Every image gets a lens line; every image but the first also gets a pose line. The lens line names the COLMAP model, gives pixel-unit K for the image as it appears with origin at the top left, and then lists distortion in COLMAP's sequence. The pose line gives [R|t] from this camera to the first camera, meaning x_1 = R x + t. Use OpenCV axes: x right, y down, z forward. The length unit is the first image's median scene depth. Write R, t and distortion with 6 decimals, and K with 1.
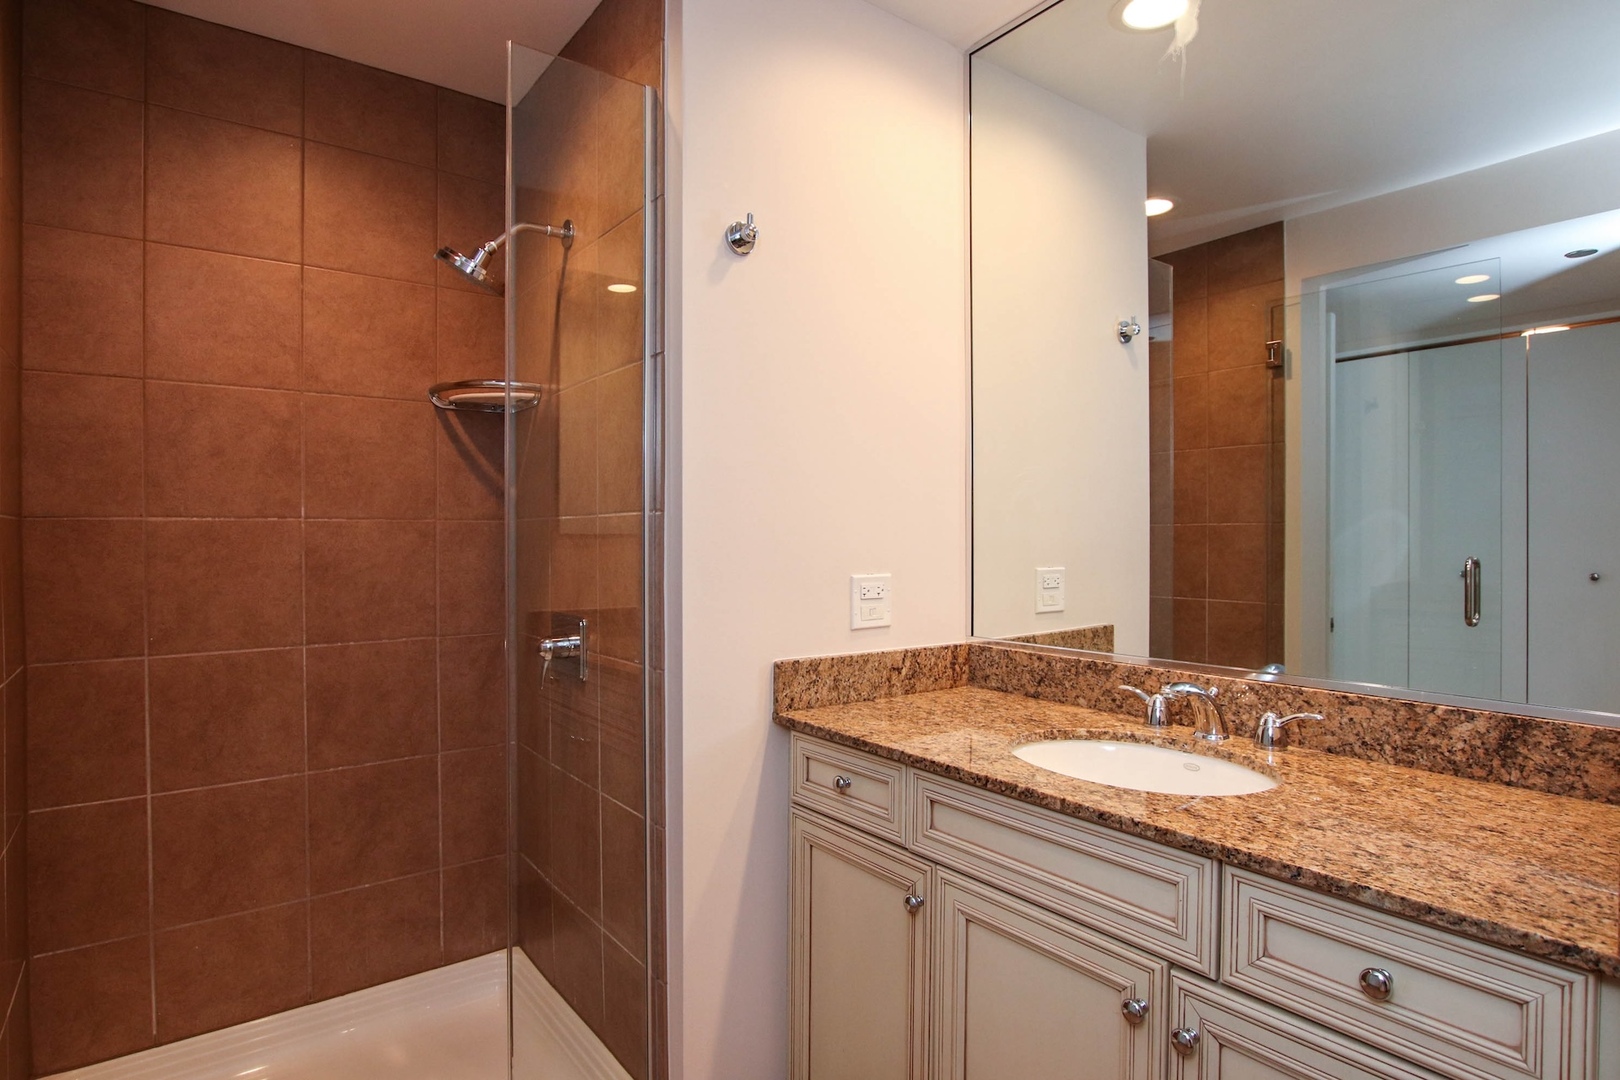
lens RADIAL K [[864.3, 0, 808.9], [0, 864.3, 537.3], [0, 0, 1]] dist [-0.005862, -0.000798]
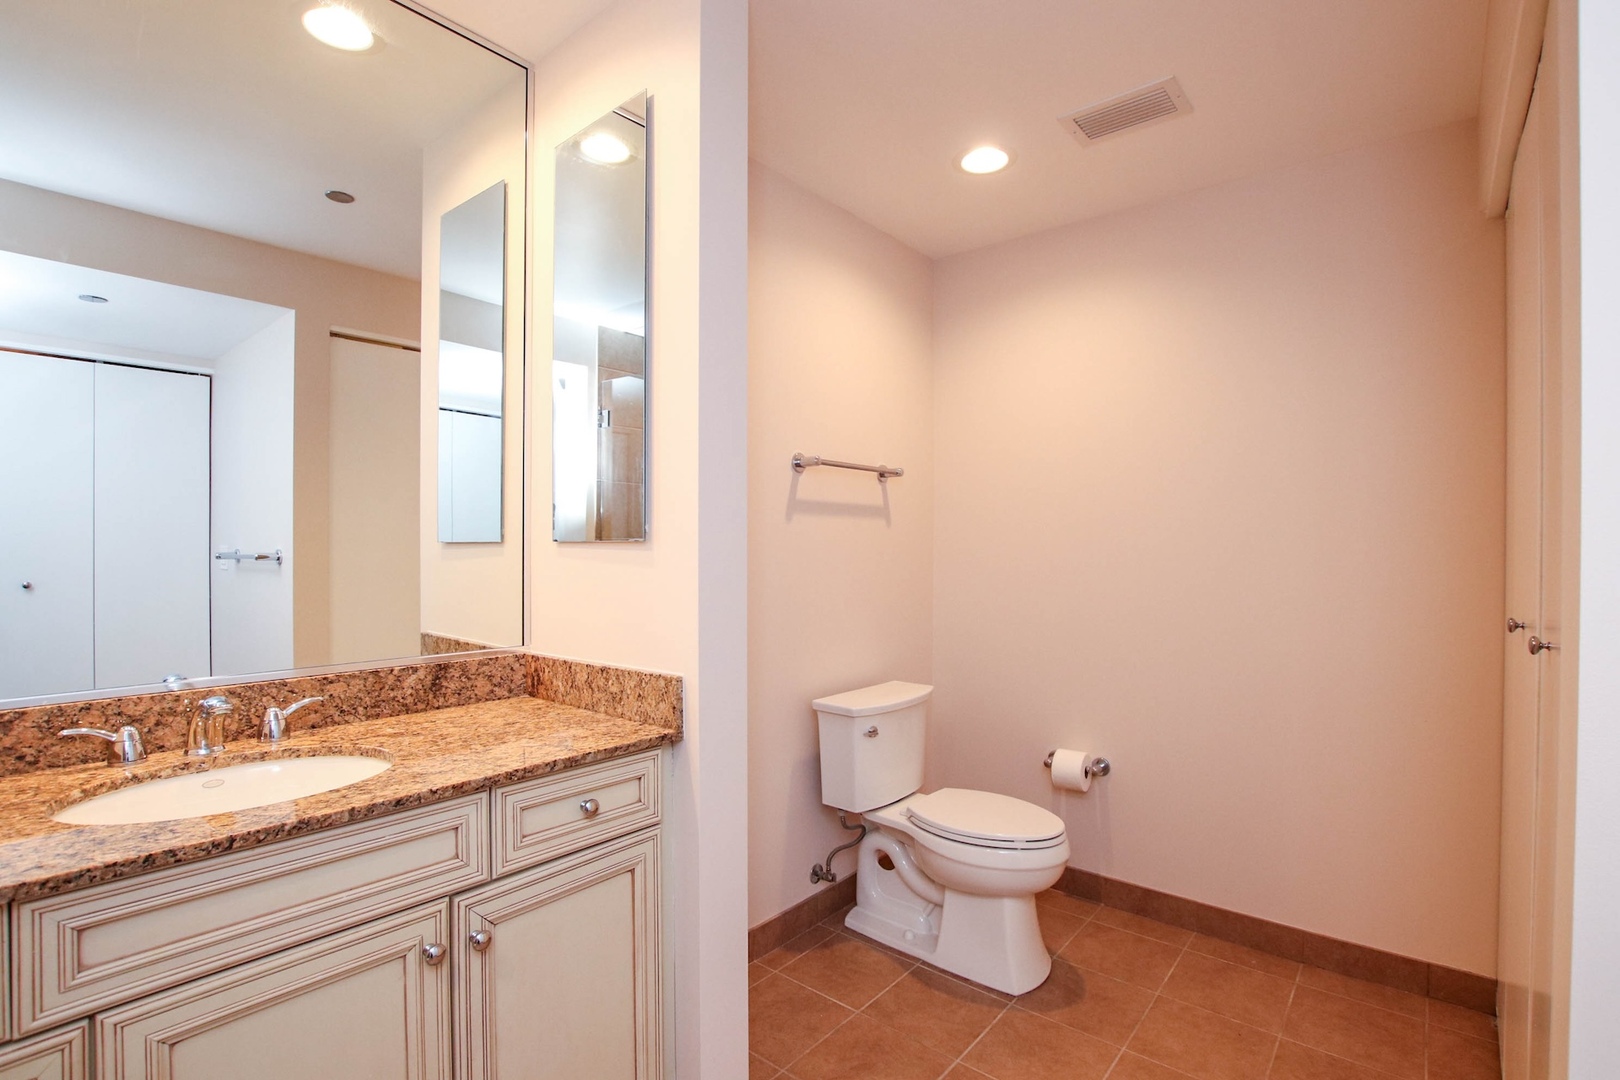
lens RADIAL K [[769.2, 0, 804.3], [0, 769.2, 550.5], [0, 0, 1]] dist [-0.030564, 0.003534]
pose [[-0.222436, -0.000568, 0.974947, -0.599349], [0.005300, 0.999984, 0.001792, 0.007892], [-0.974933, 0.005566, -0.222430, 0.614942]]
